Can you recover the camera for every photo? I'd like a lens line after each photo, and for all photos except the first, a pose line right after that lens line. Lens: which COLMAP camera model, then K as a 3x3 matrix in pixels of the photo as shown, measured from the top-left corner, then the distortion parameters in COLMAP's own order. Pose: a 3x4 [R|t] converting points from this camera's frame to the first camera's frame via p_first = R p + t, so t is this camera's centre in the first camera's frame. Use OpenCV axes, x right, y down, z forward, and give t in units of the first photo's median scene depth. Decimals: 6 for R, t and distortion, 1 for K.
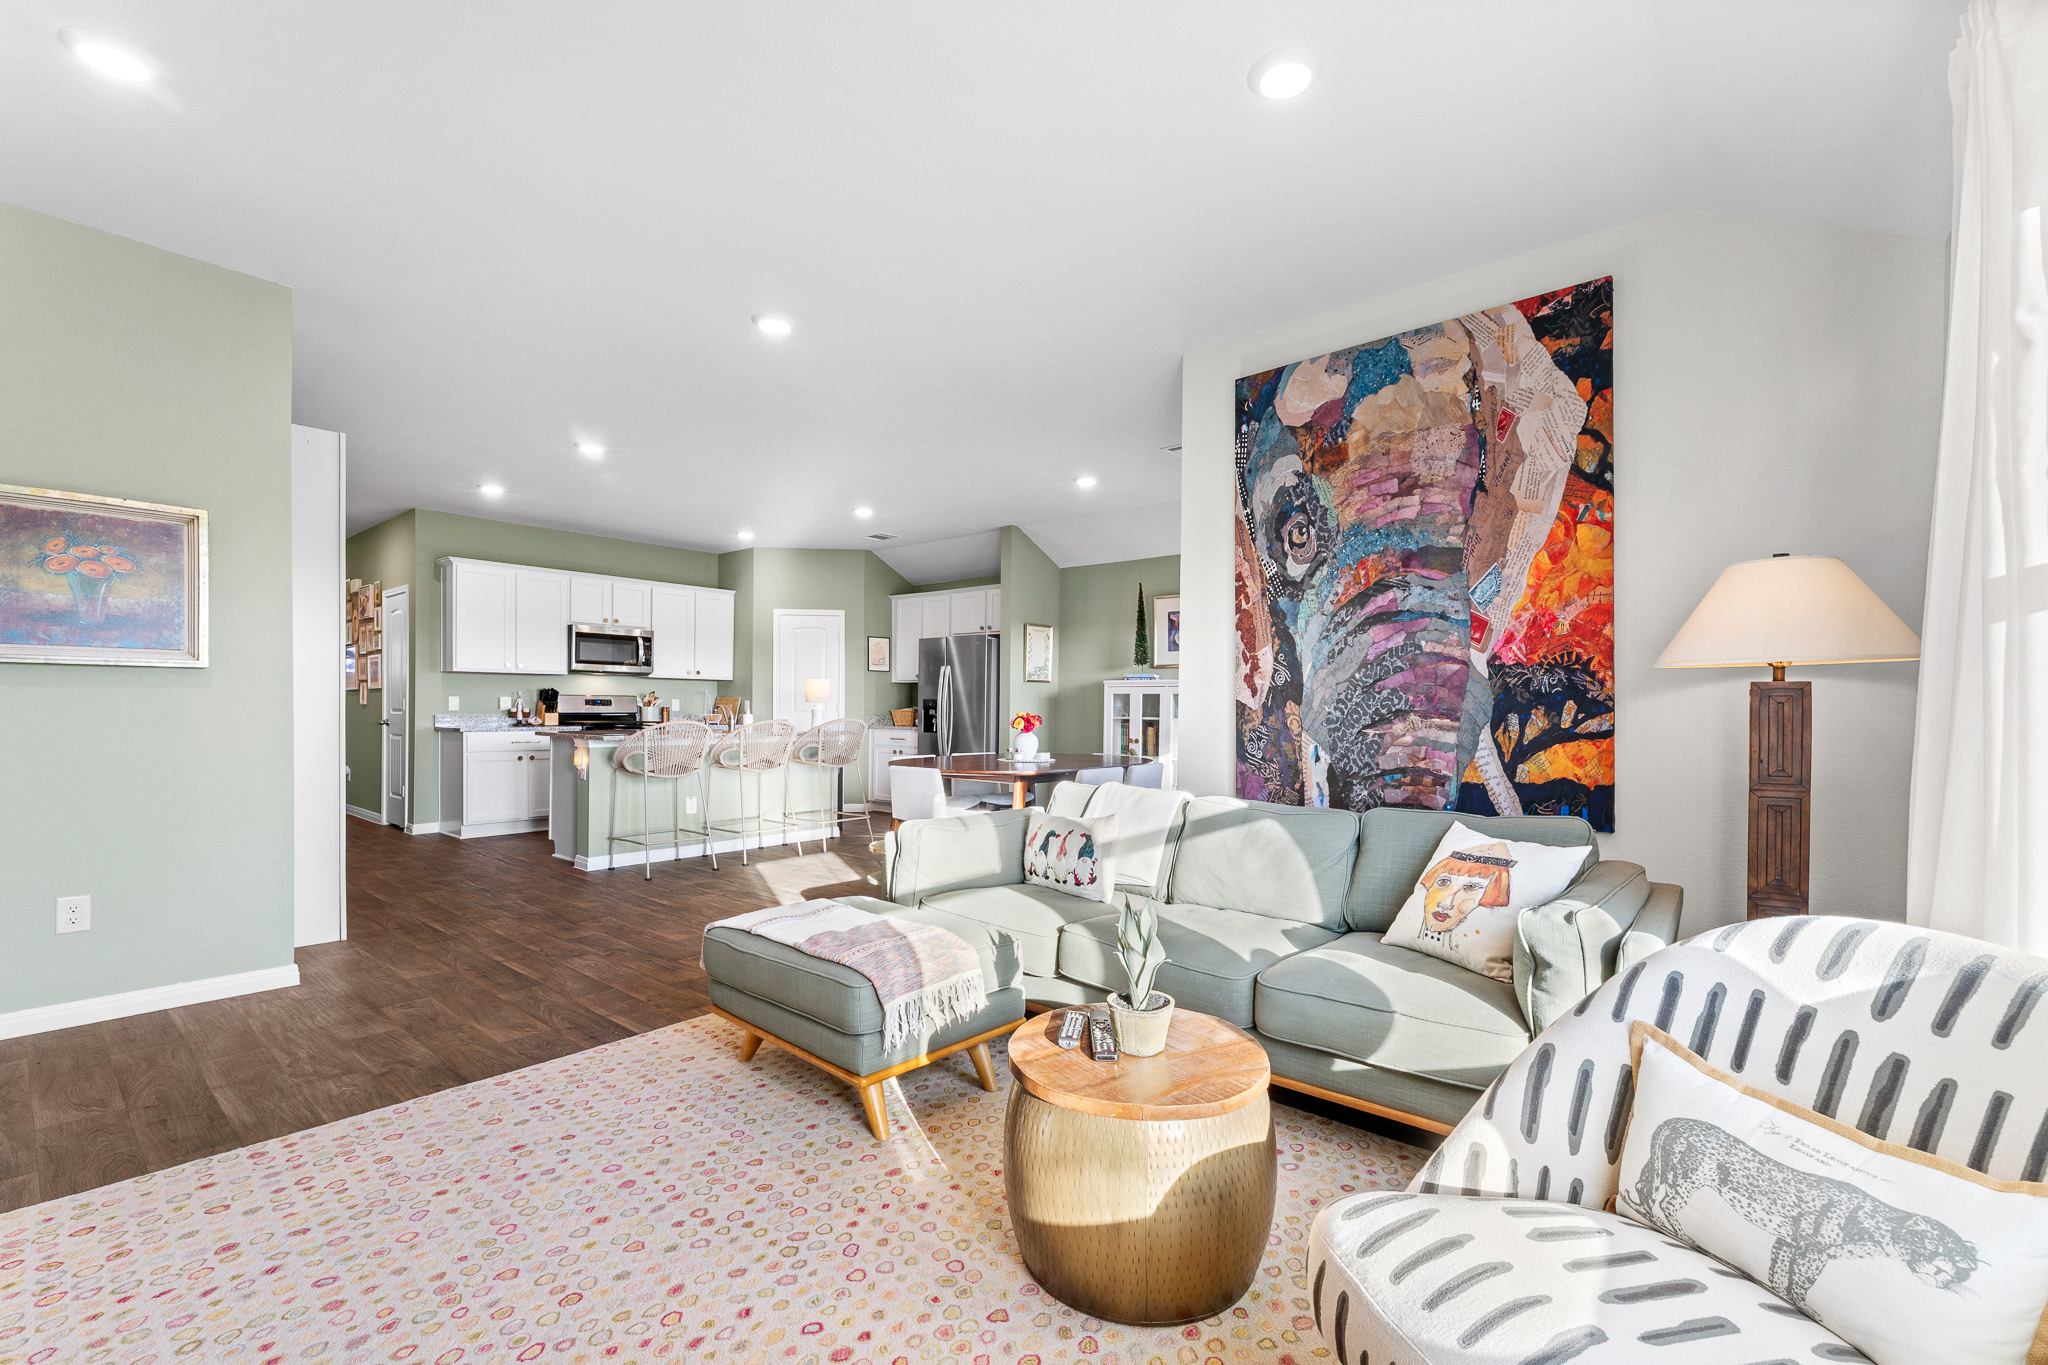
lens RADIAL K [[856.1, 0, 1028.6], [0, 856.1, 715.6], [0, 0, 1]] dist [-0.003175, -0.000401]
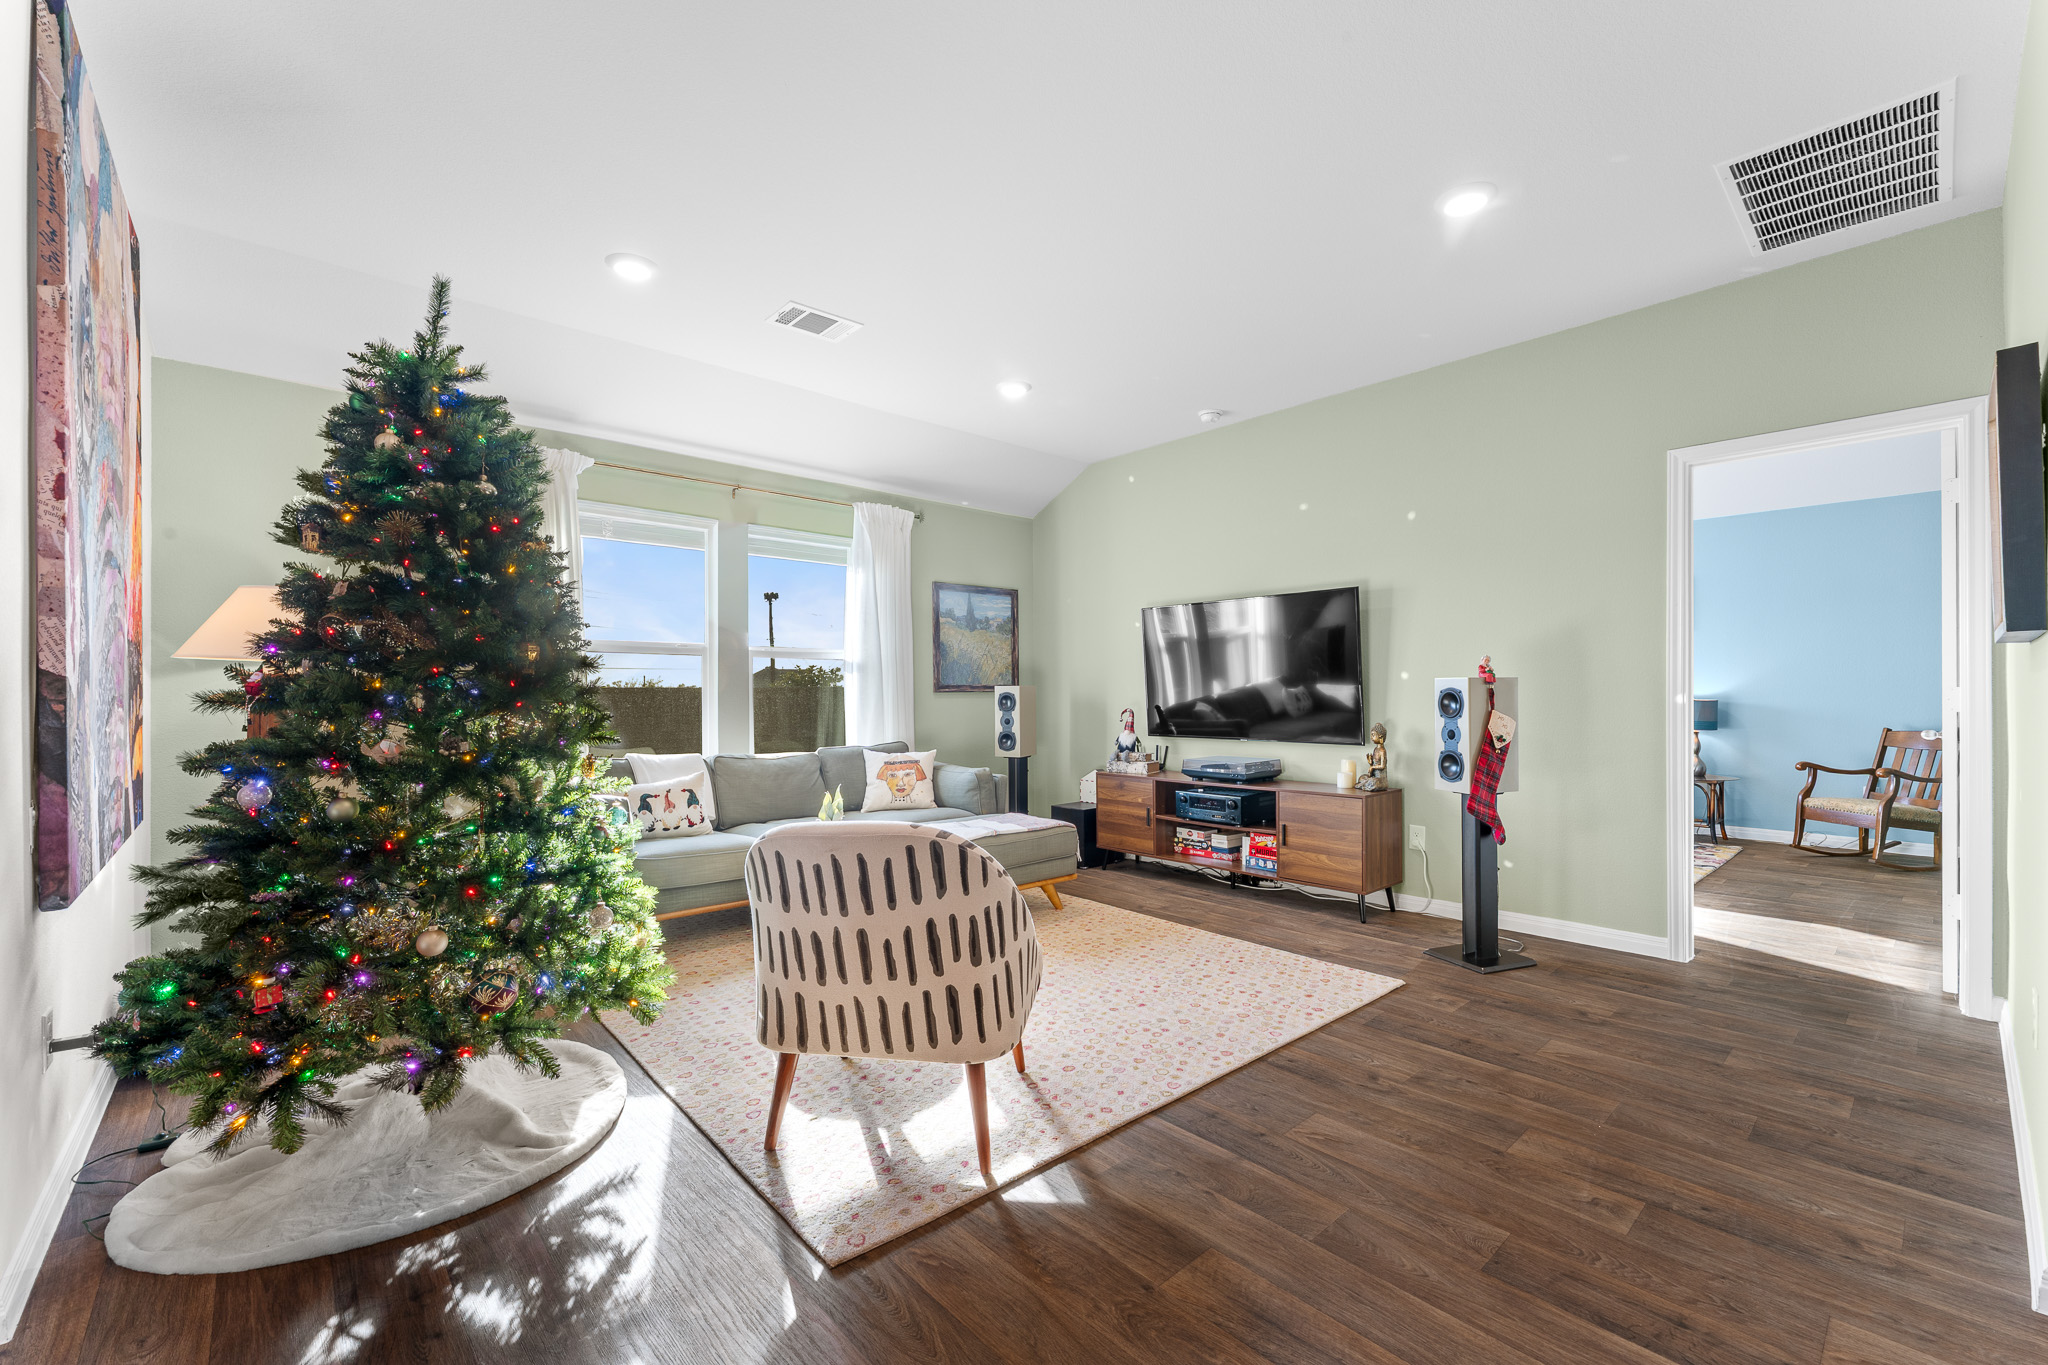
lens RADIAL K [[837.7, 0, 1030.8], [0, 837.7, 690.4], [0, 0, 1]] dist [-0.002801, -0.000276]
pose [[-0.989584, -0.004111, 0.143897, -0.402039], [-0.003201, 0.999973, 0.006553, -0.018436], [-0.143920, 0.006025, -0.989571, 1.578642]]
